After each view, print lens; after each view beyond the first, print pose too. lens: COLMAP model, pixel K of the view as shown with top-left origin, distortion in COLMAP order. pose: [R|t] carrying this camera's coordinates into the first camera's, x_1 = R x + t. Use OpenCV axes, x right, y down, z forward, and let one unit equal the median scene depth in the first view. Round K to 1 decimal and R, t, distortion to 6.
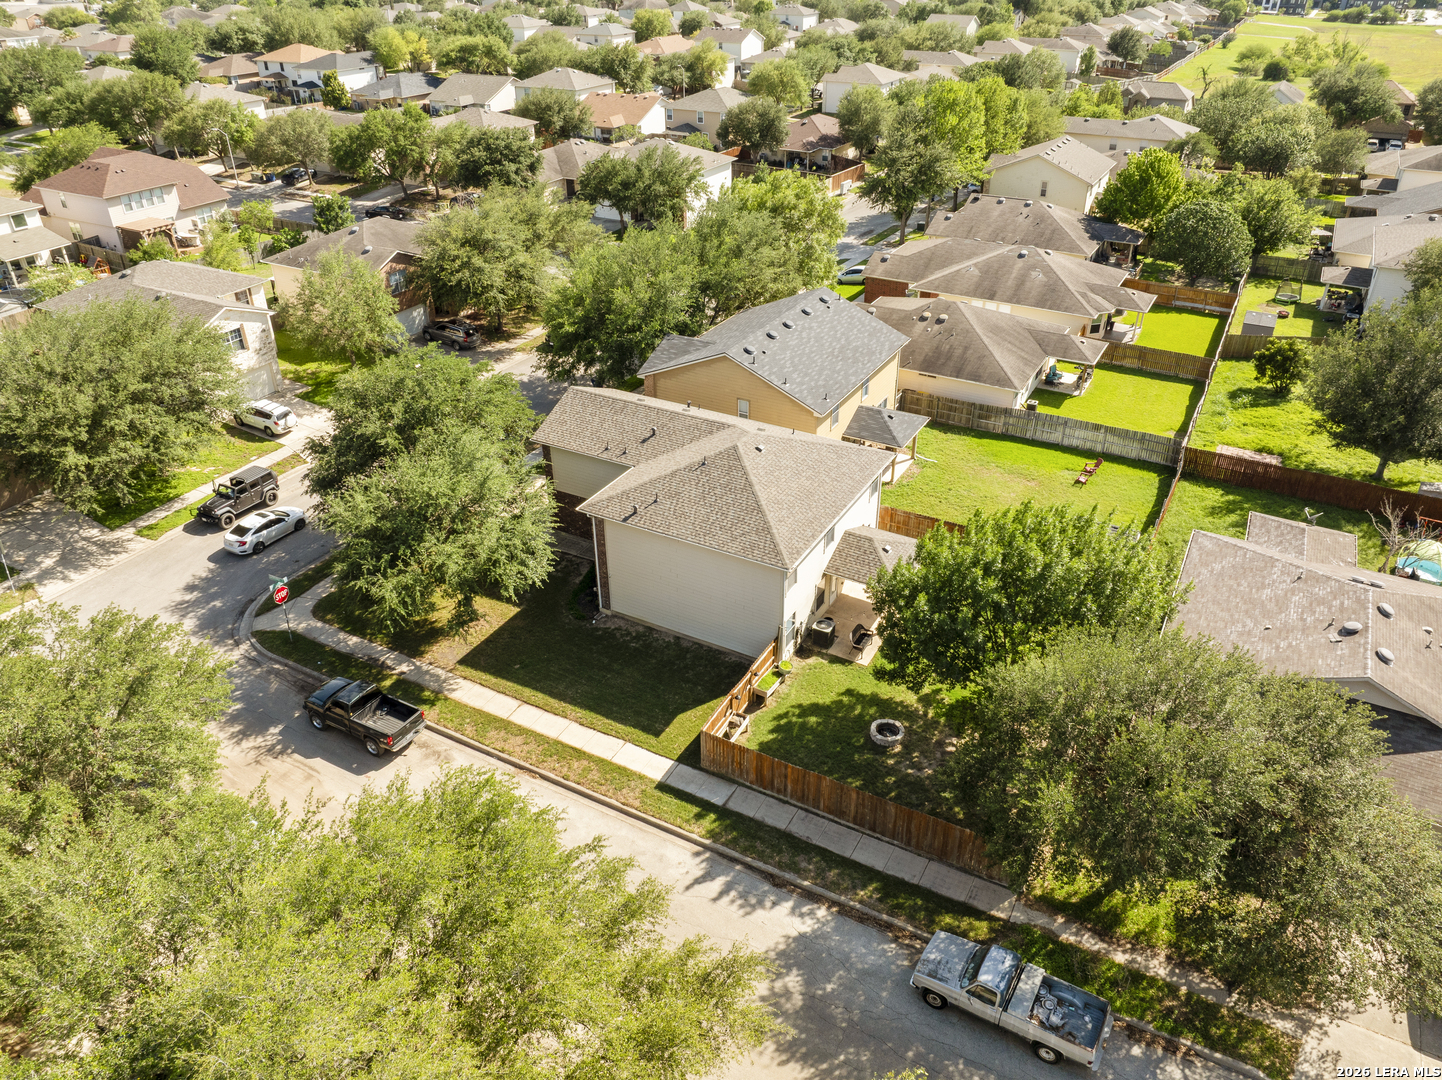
lens RADIAL K [[1007.0, 0, 721.0], [0, 1007.0, 540.0], [0, 0, 1]] dist [-0.045131, 0.022858]
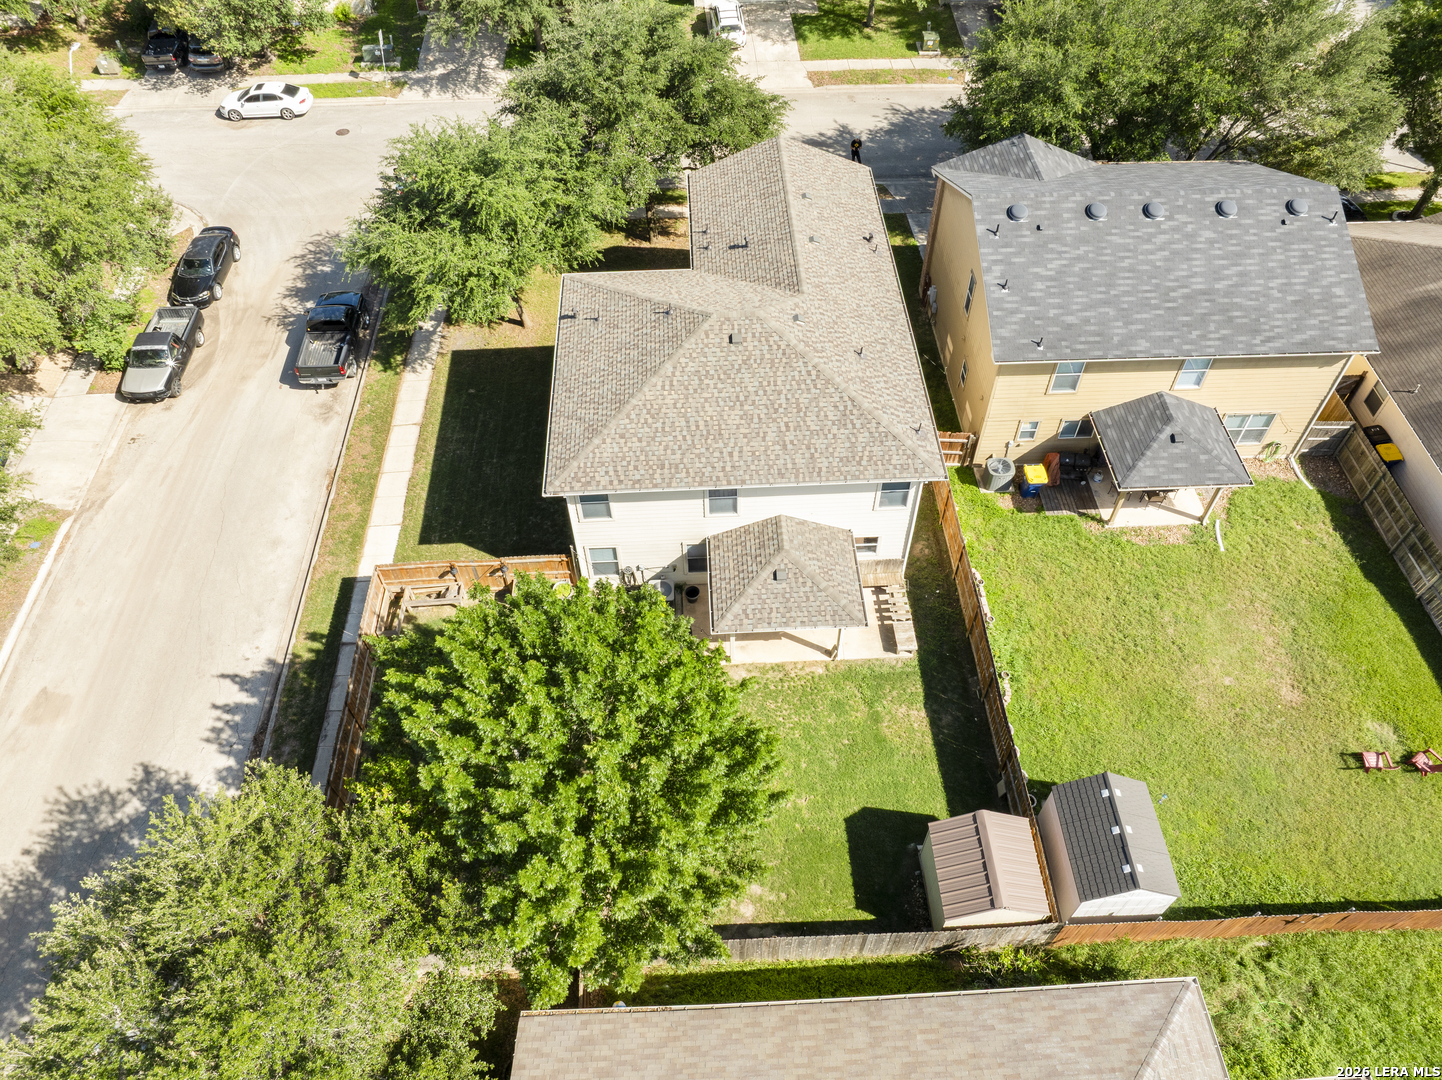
lens RADIAL K [[1007.0, 0, 721.0], [0, 1007.0, 540.0], [0, 0, 1]] dist [-0.045131, 0.022858]
pose [[0.524656, 0.666284, -0.529908, 0.410773], [-0.454554, 0.745550, 0.487376, -0.270132], [0.719803, -0.014833, 0.694019, 0.445825]]
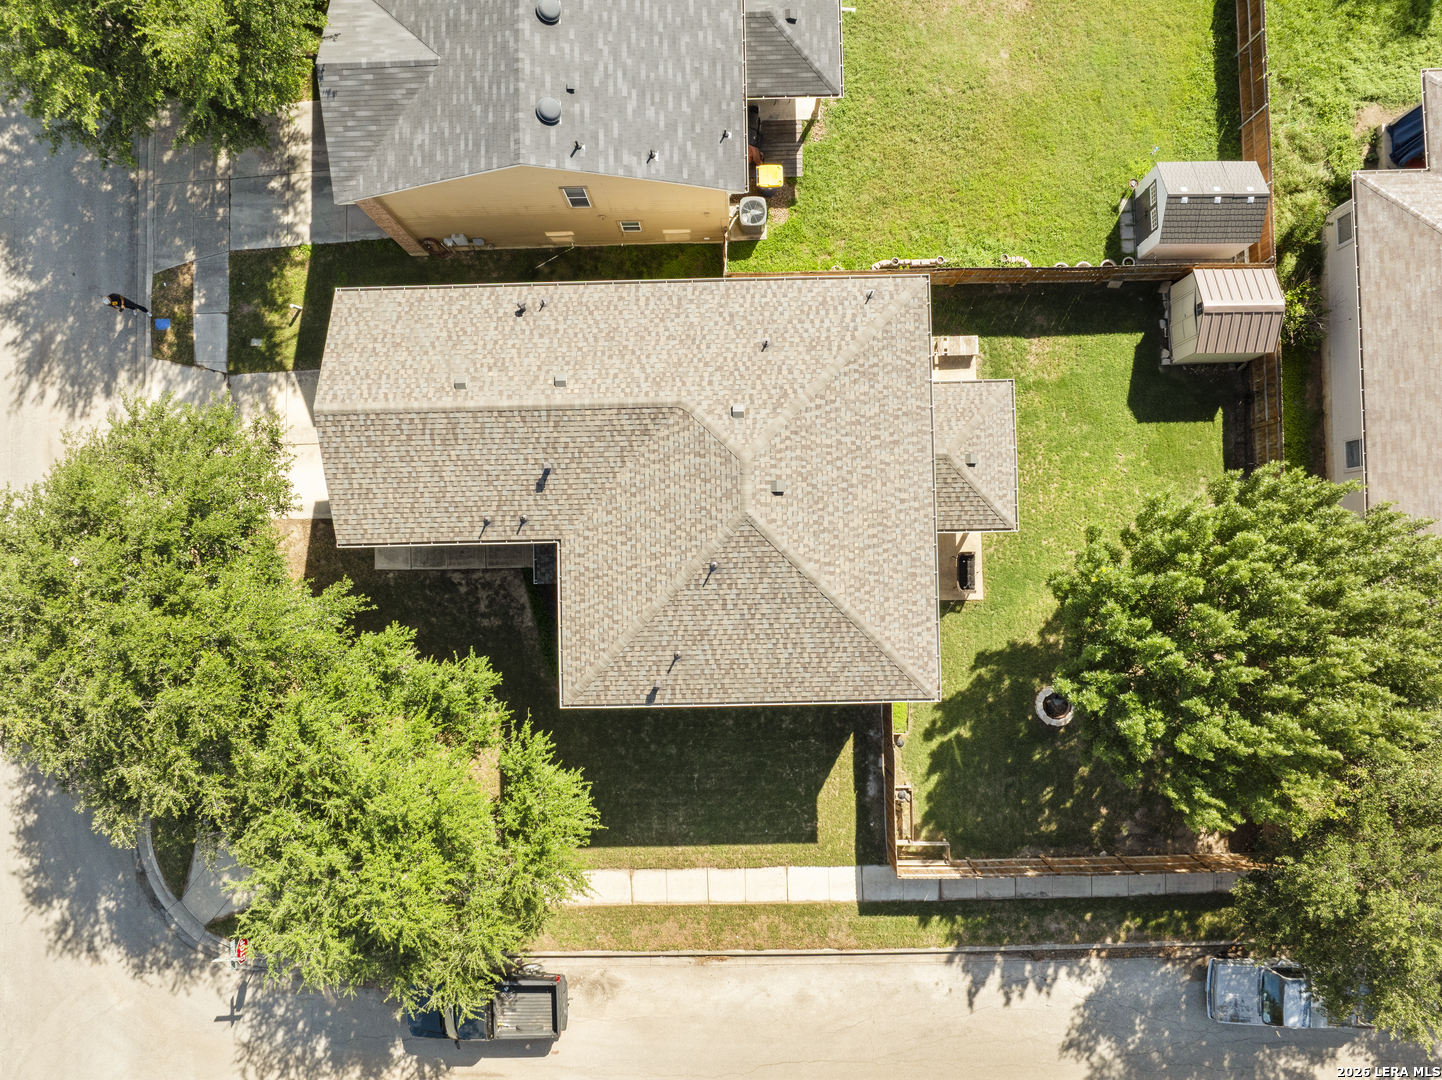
lens RADIAL K [[1004.0, 0, 721.0], [0, 1004.0, 540.0], [0, 0, 1]] dist [-0.037603, 0.003248]
pose [[0.863667, -0.503954, 0.010504, -0.010622], [0.274367, 0.487483, 0.828905, -0.481808], [-0.422850, -0.713016, 0.559291, 0.572878]]
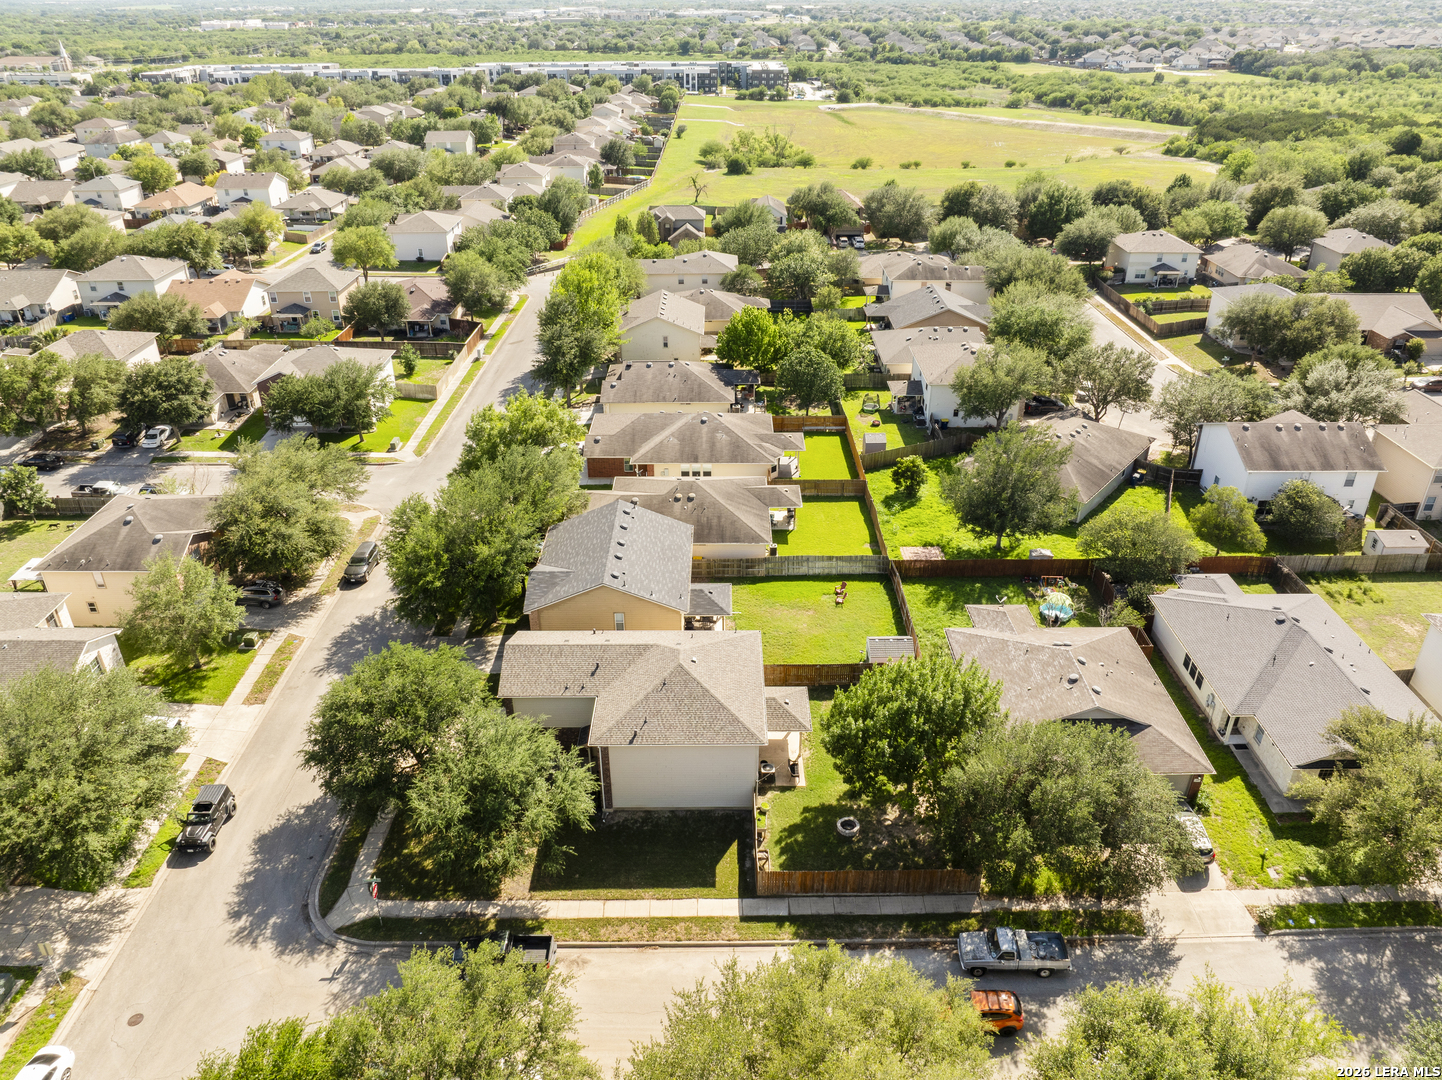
lens RADIAL K [[1007.0, 0, 721.0], [0, 1007.0, 540.0], [0, 0, 1]] dist [-0.045131, 0.022858]
pose [[0.872966, -0.231114, 0.429553, -0.419384], [0.252856, 0.967481, 0.006666, -0.216655], [-0.417125, 0.102796, 0.903017, -0.249683]]
